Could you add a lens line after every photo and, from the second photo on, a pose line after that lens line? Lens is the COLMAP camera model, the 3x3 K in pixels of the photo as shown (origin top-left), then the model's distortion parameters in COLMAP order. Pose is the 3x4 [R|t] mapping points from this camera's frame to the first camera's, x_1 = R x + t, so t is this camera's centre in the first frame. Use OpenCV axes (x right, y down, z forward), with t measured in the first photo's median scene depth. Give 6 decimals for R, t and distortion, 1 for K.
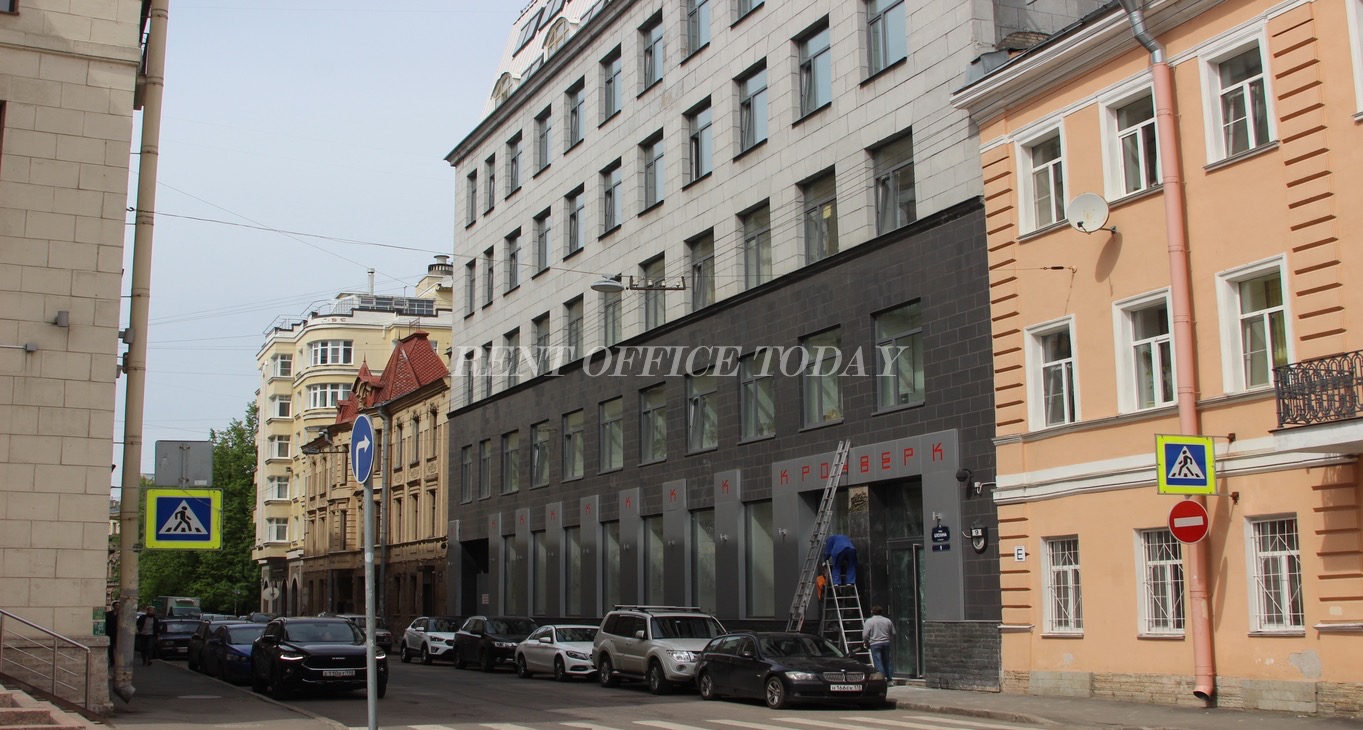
lens RADIAL K [[1540.4, 0, 681.5], [0, 1540.4, 365.0], [0, 0, 1]] dist [-0.127045, 0.064821]
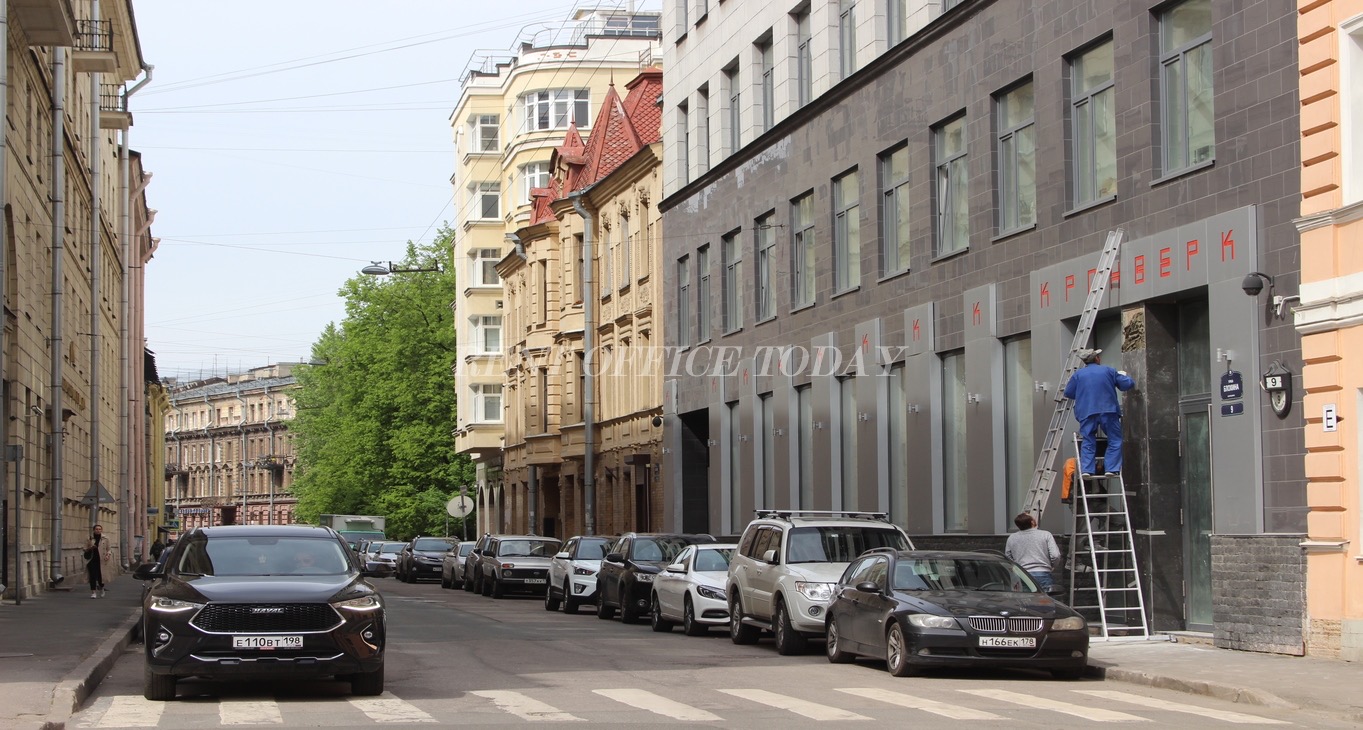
lens RADIAL K [[2615.4, 0, 681.5], [0, 2615.4, 365.0], [0, 0, 1]] dist [-0.023422, -0.058829]
pose [[0.975252, -0.013086, -0.220710, 0.174531], [0.033582, 0.995432, 0.089369, 0.006264], [0.218533, -0.094569, 0.971236, -0.008520]]
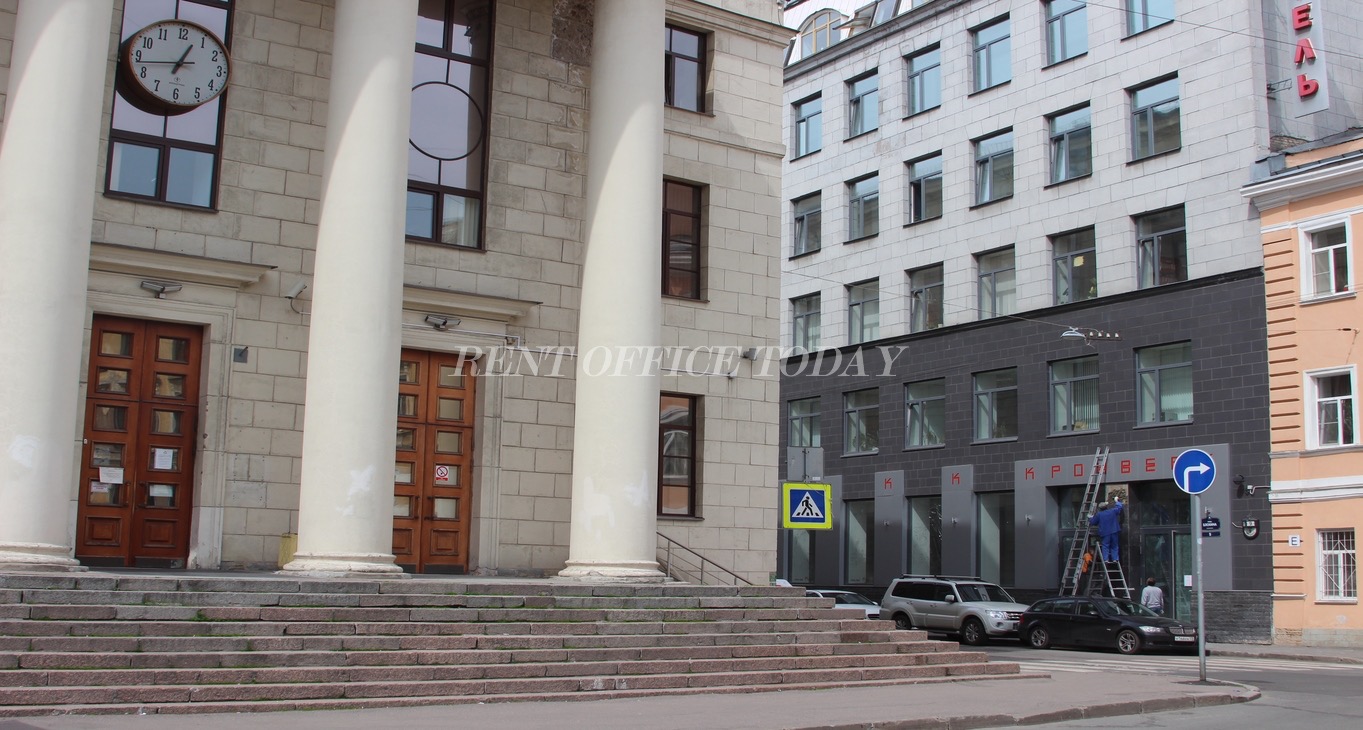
lens RADIAL K [[1520.6, 0, 683.4], [0, 1520.6, 408.3], [0, 0, 1]] dist [-0.101871, 0.018267]
pose [[0.993465, 0.031659, 0.109659, -0.395055], [-0.036515, 0.998427, 0.042557, -0.024206], [-0.108139, -0.046283, 0.993058, -0.200590]]
